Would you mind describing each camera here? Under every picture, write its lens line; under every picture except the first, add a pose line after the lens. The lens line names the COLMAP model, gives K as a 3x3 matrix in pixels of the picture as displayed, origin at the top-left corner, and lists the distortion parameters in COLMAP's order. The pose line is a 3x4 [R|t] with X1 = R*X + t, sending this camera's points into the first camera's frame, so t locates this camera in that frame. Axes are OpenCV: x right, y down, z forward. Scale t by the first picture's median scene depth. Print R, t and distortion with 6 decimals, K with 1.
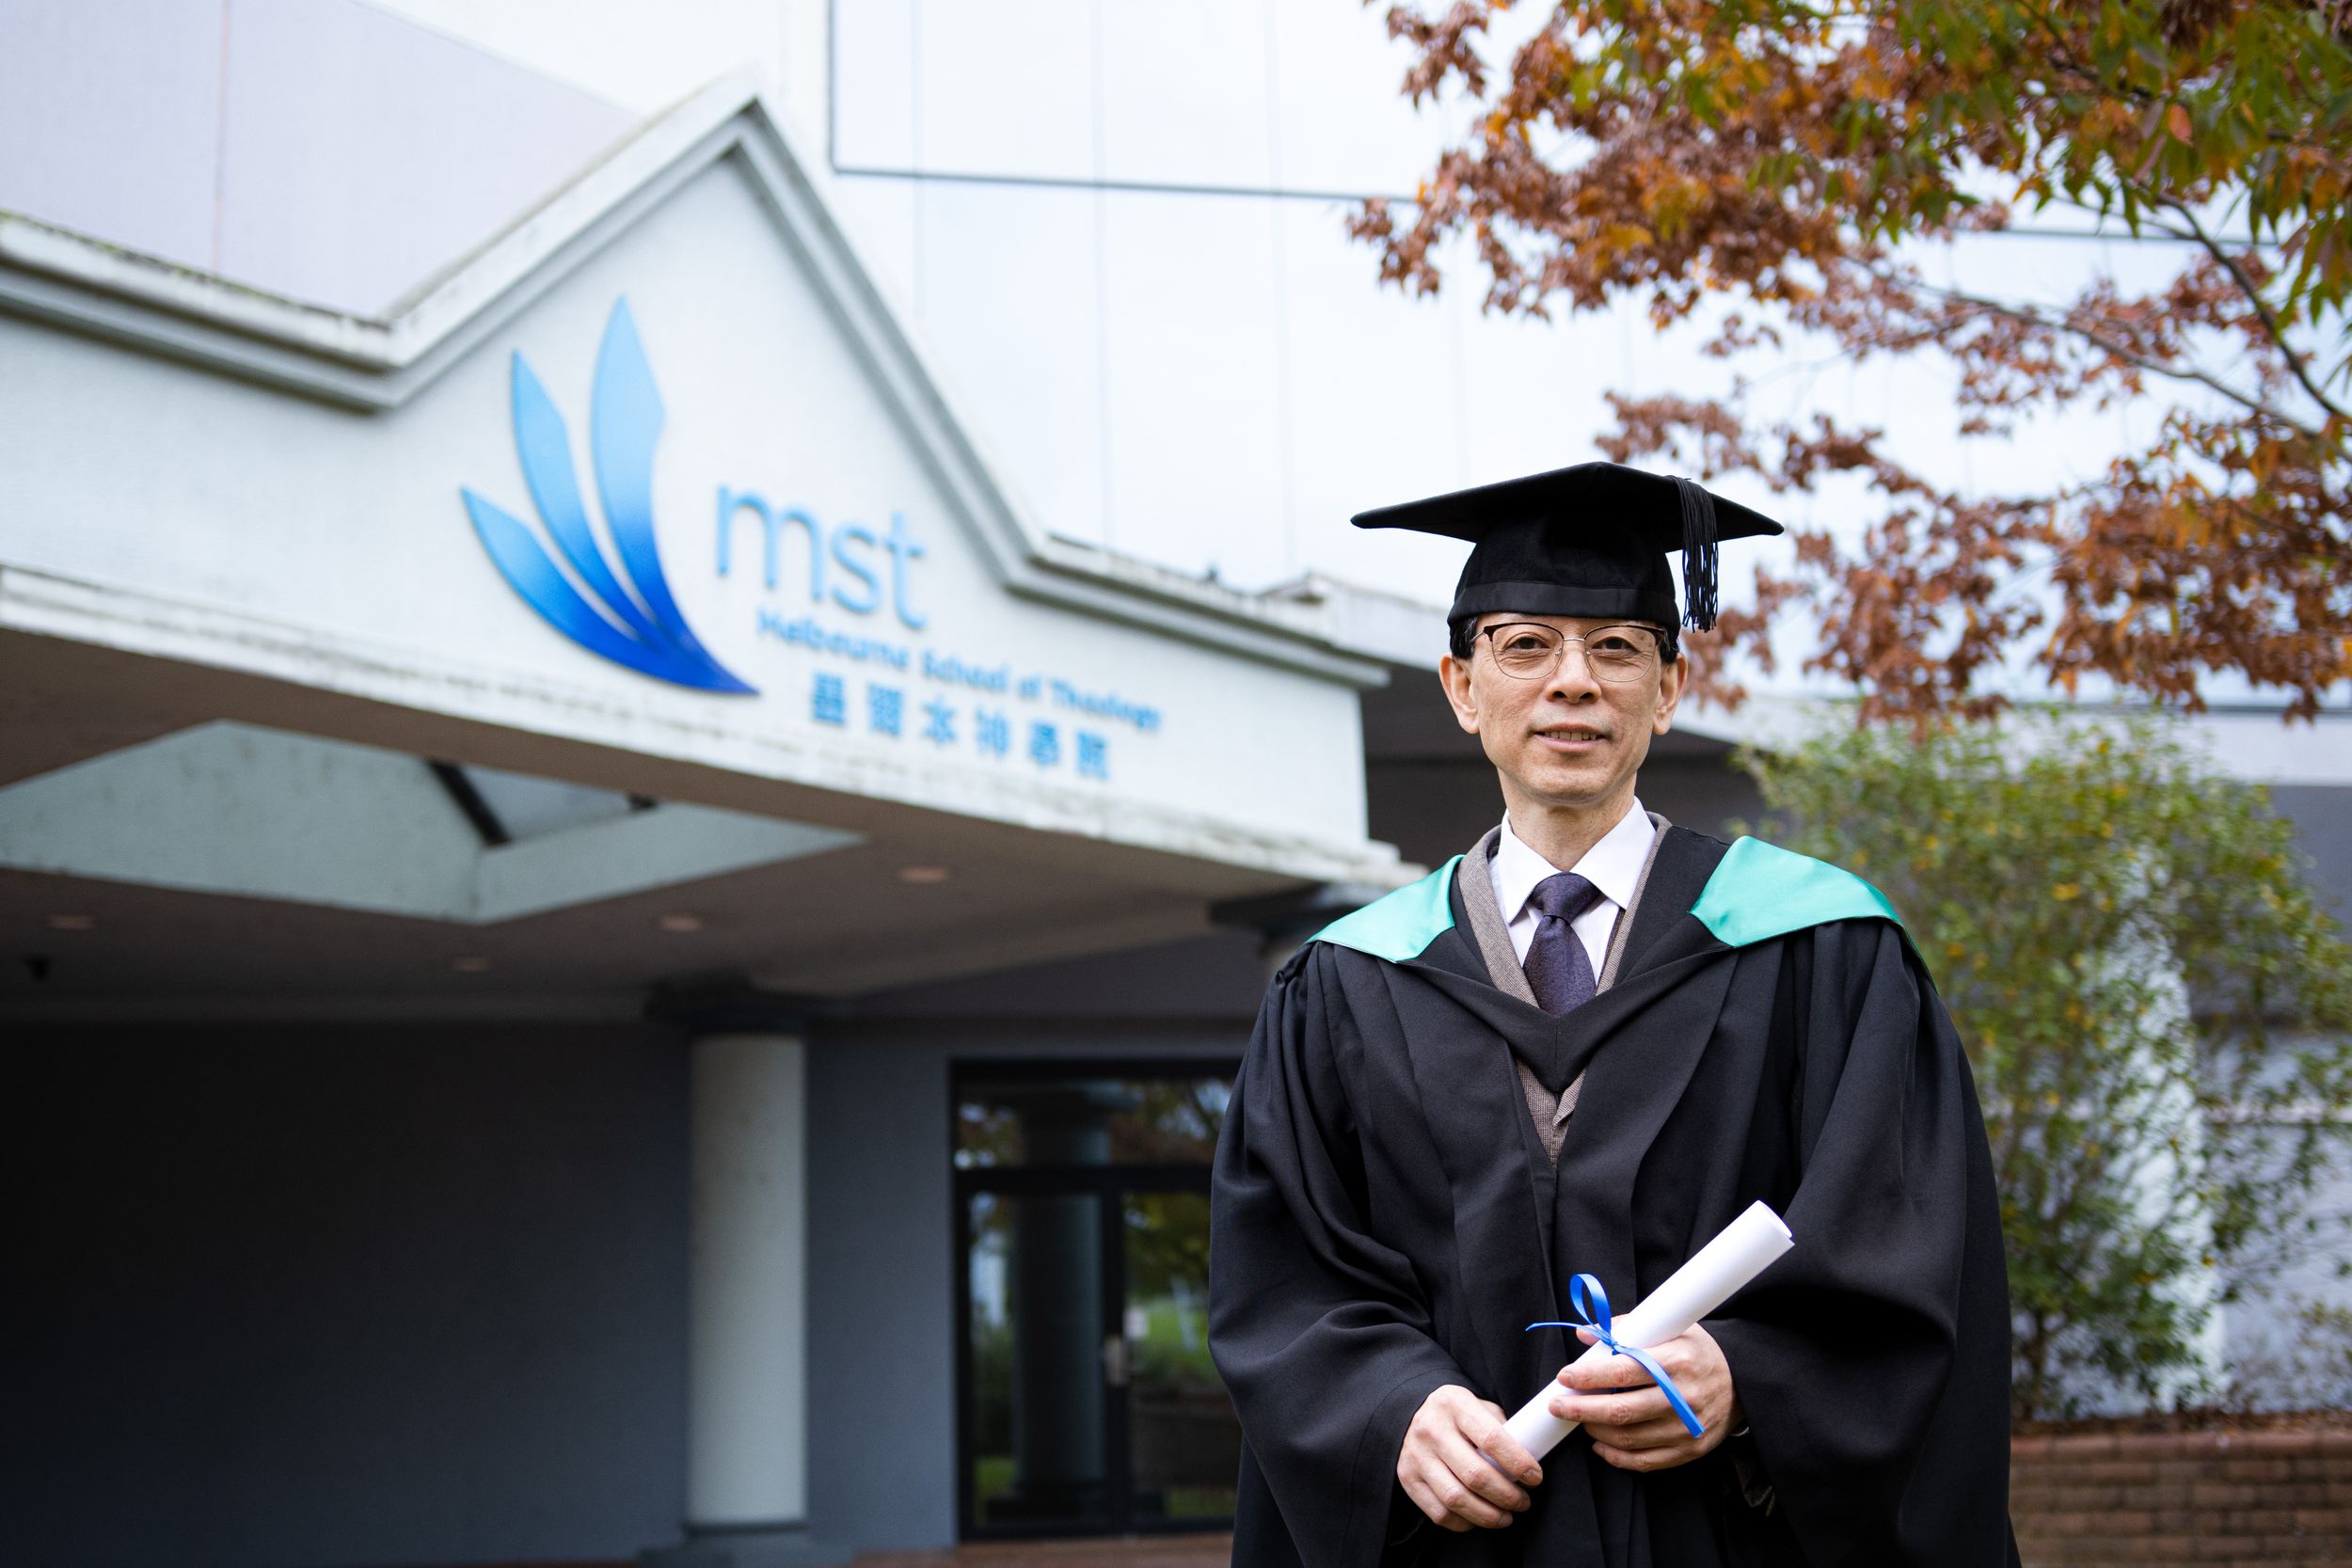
lens RADIAL K [[2778.4, 0, 1164.2], [0, 2778.4, 766.9], [0, 0, 1]] dist [0.004367, 0.000000]
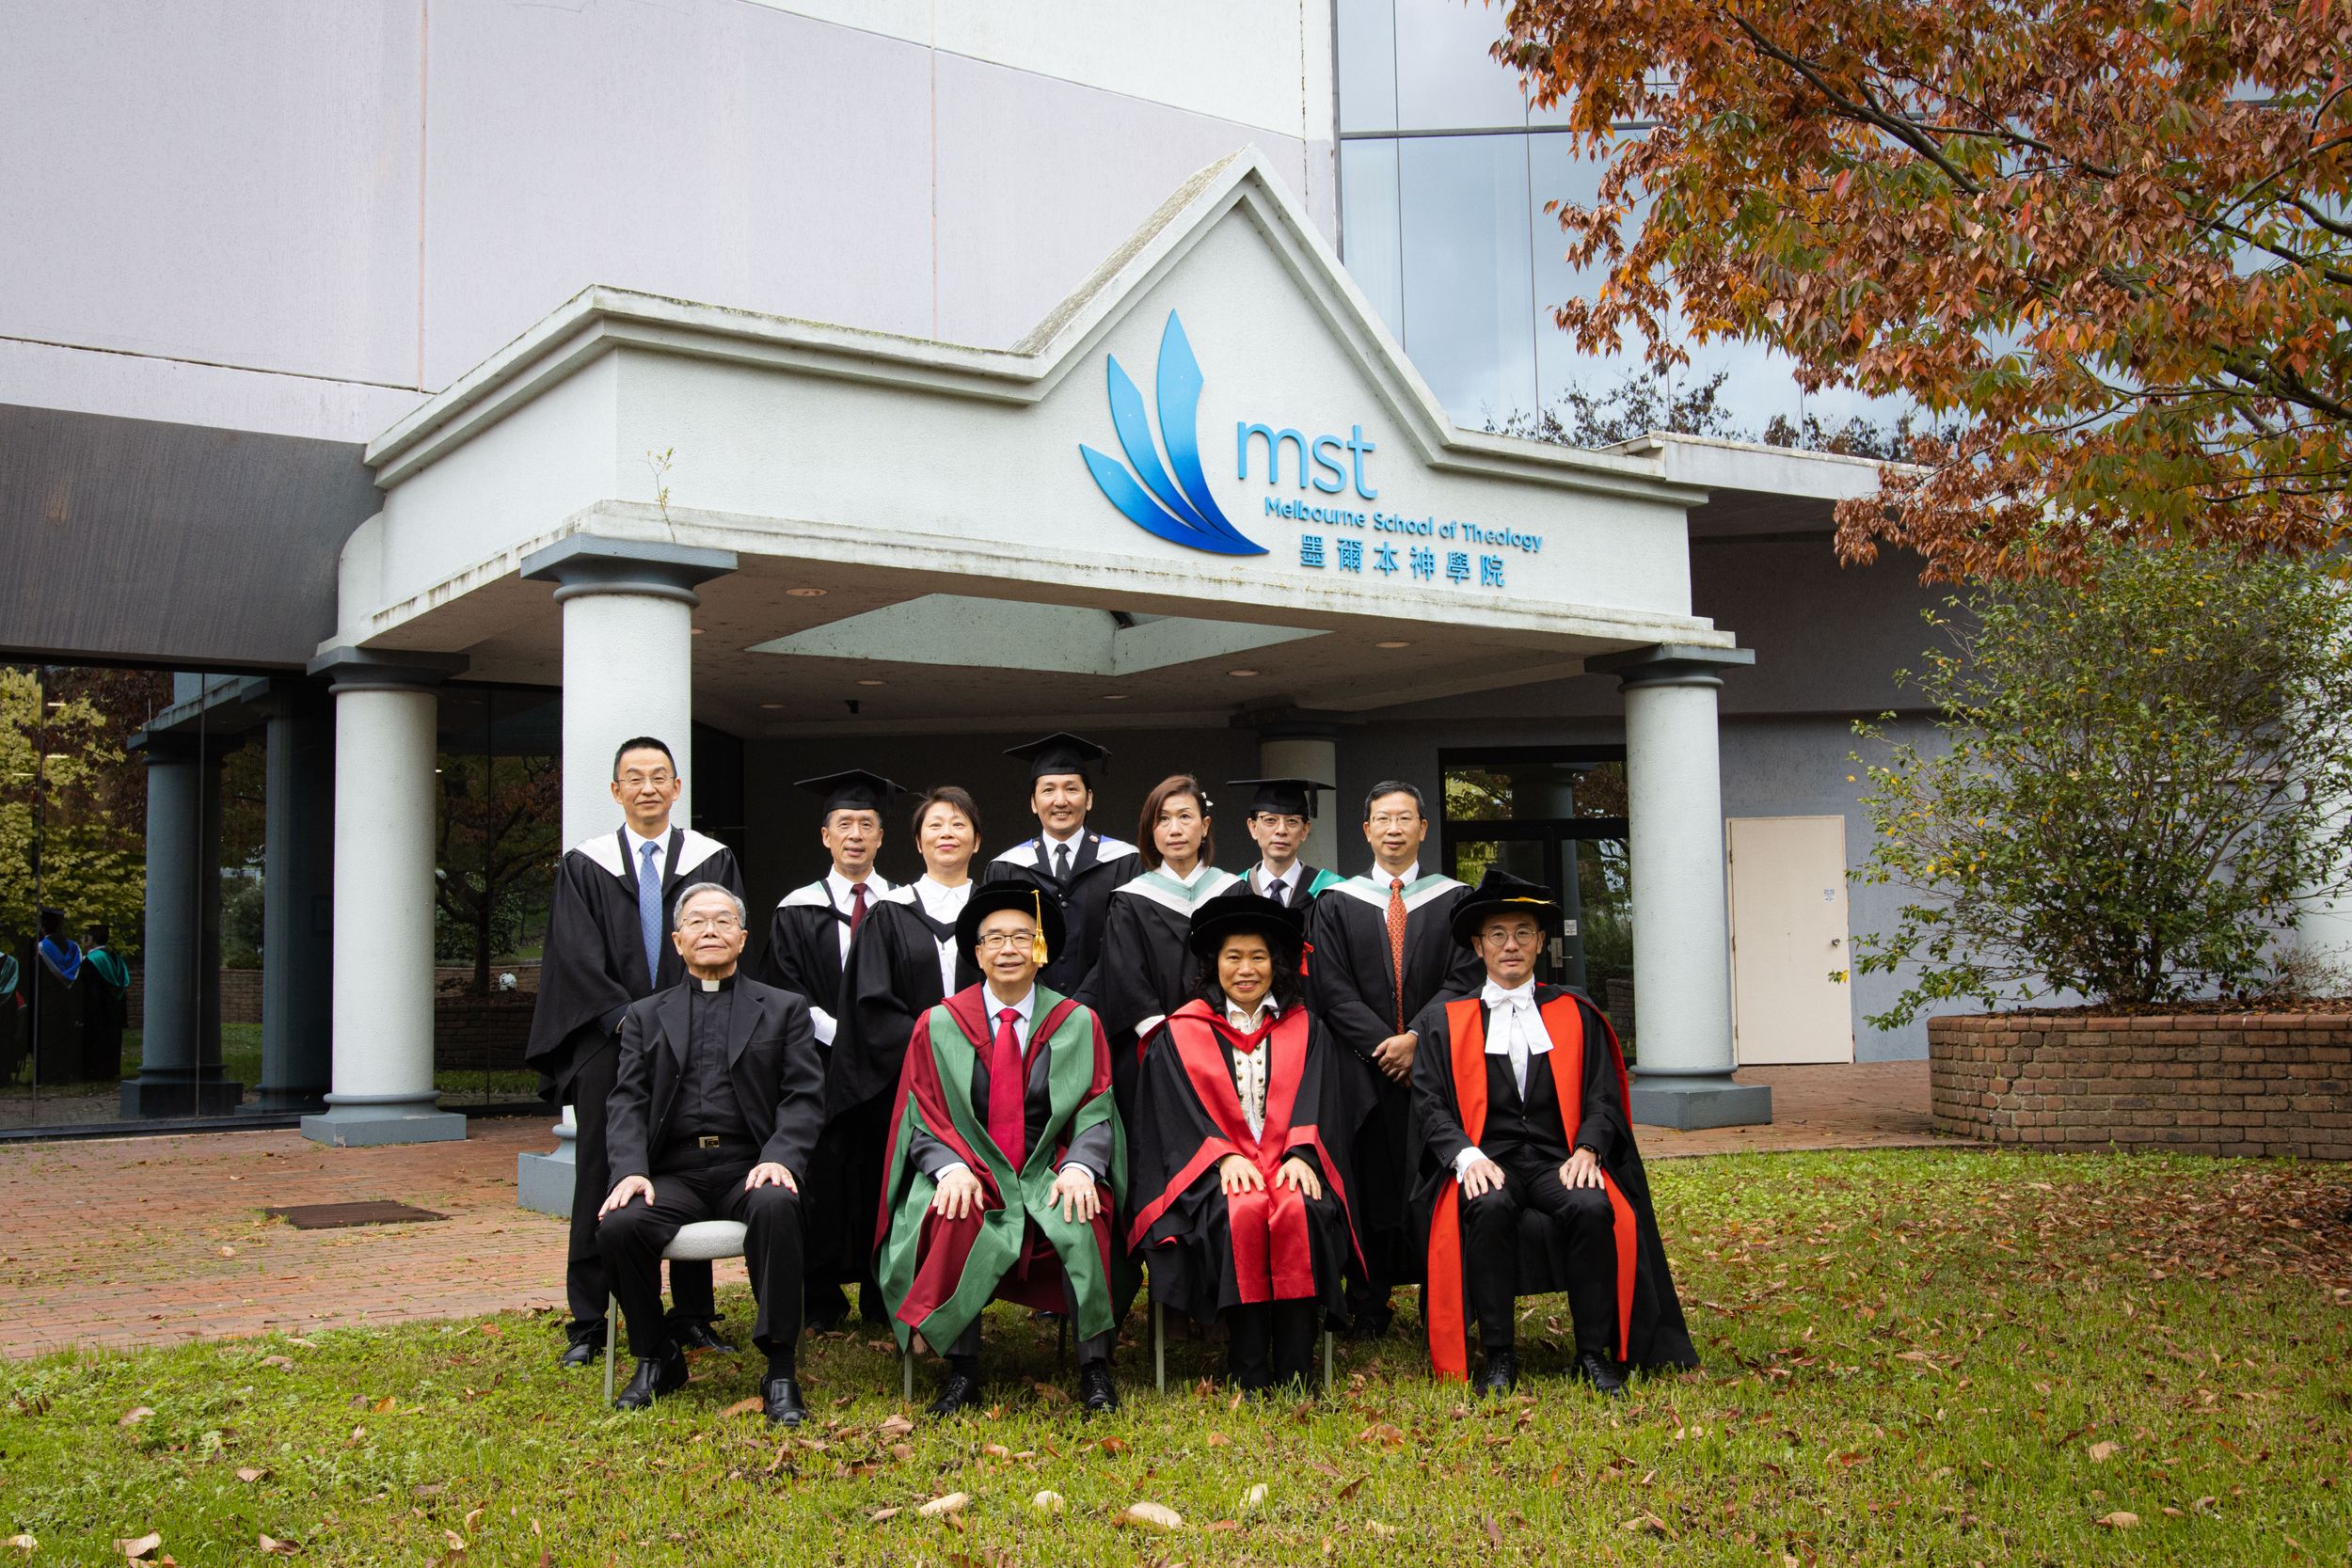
lens RADIAL K [[2276.3, 0, 1161.9], [0, 2276.3, 778.8], [0, 0, 1]] dist [-0.025563, 0.000000]
pose [[0.970563, -0.008045, -0.240715, 0.107712], [0.042120, 0.989710, 0.136751, -0.076888], [0.237138, -0.142864, 0.960914, -0.289833]]
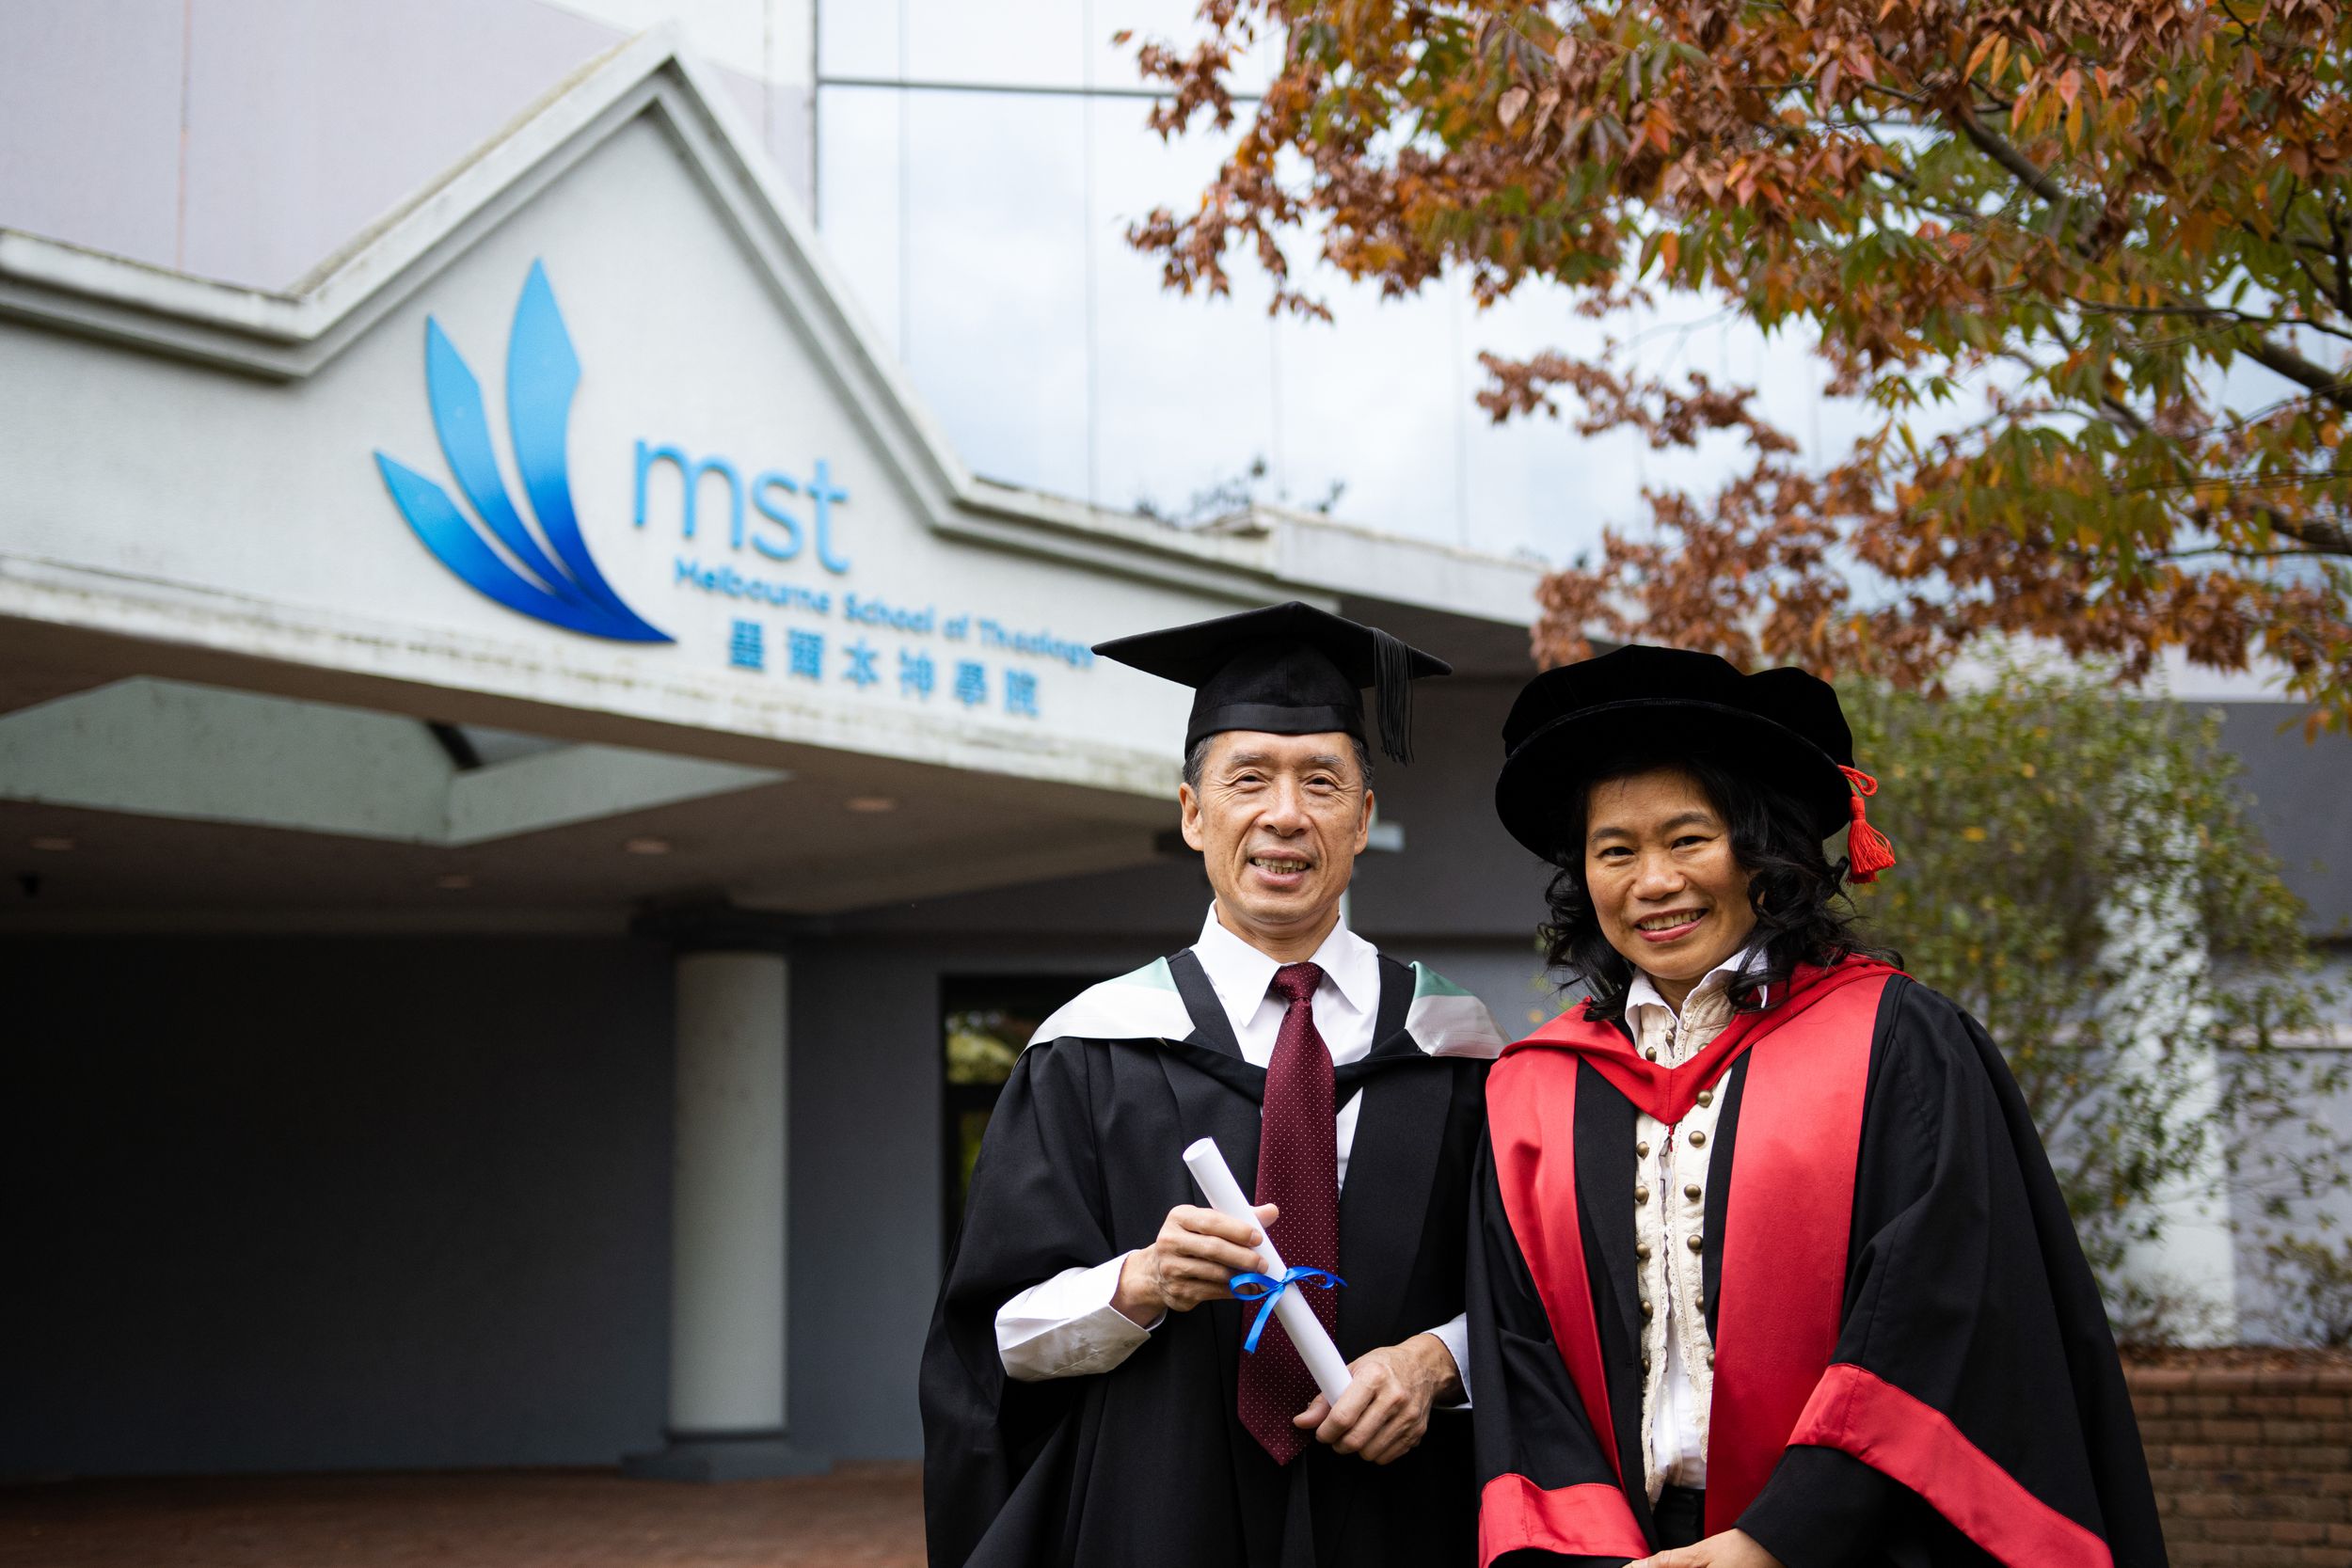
lens RADIAL K [[2981.0, 0, 1154.6], [0, 2981.0, 788.1], [0, 0, 1]] dist [0.027858, 0.000000]
pose [[0.998399, 0.004722, -0.056361, 0.092836], [-0.001780, 0.998639, 0.052127, -0.029009], [0.056530, -0.051944, 0.997049, -0.099848]]
